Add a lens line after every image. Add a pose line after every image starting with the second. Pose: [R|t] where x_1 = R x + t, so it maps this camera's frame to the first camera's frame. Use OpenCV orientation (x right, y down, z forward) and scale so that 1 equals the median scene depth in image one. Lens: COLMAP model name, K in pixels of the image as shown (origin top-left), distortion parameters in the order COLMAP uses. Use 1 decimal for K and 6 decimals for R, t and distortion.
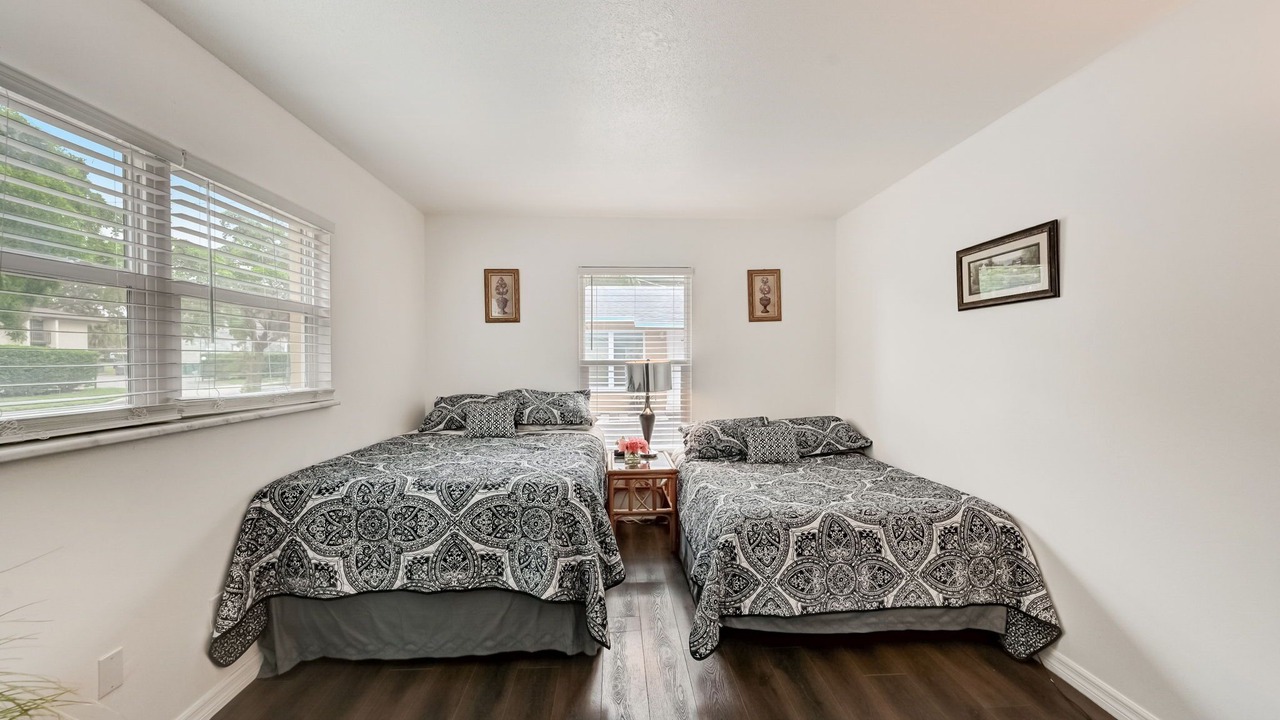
lens RADIAL K [[503.1, 0, 639.9], [0, 503.1, 361.6], [0, 0, 1]] dist [-0.000492, -0.000006]
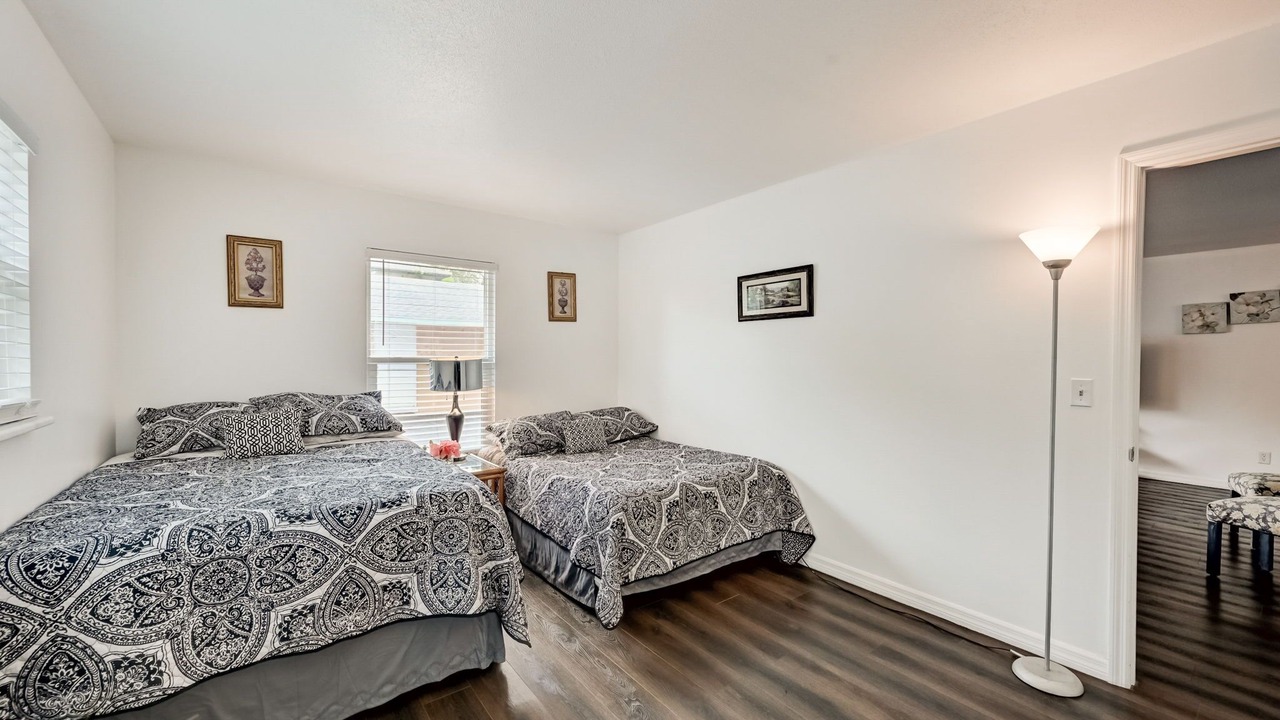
lens RADIAL K [[503.1, 0, 641.5], [0, 503.1, 361.1], [0, 0, 1]] dist [-0.000492, -0.000006]
pose [[0.821598, 0.000958, 0.570067, -0.414629], [-0.001739, 0.999998, 0.000826, 0.005006], [-0.570065, -0.001669, 0.821598, 0.055802]]
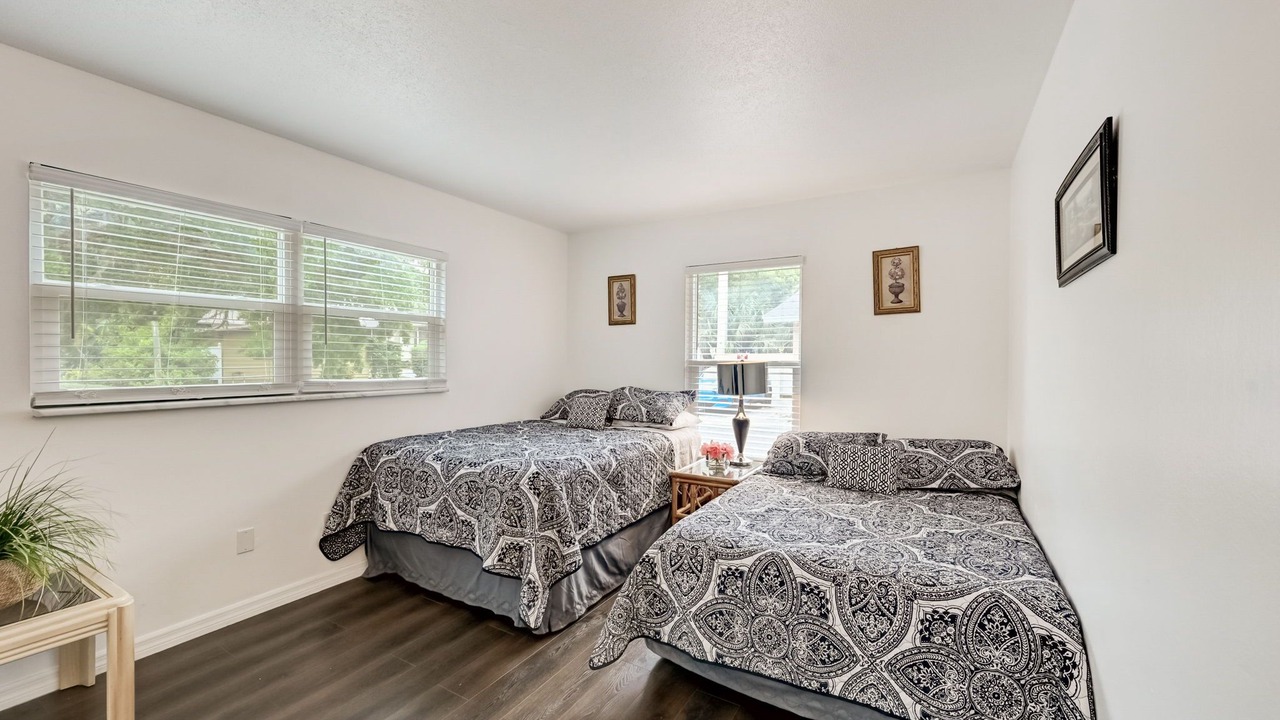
lens RADIAL K [[503.1, 0, 641.3], [0, 503.1, 360.3], [0, 0, 1]] dist [-0.000492, -0.000006]
pose [[0.833241, 0.010362, -0.552813, 0.660029], [-0.012868, 0.999917, -0.000652, -0.001746], [0.552761, 0.007657, 0.833305, 0.218267]]
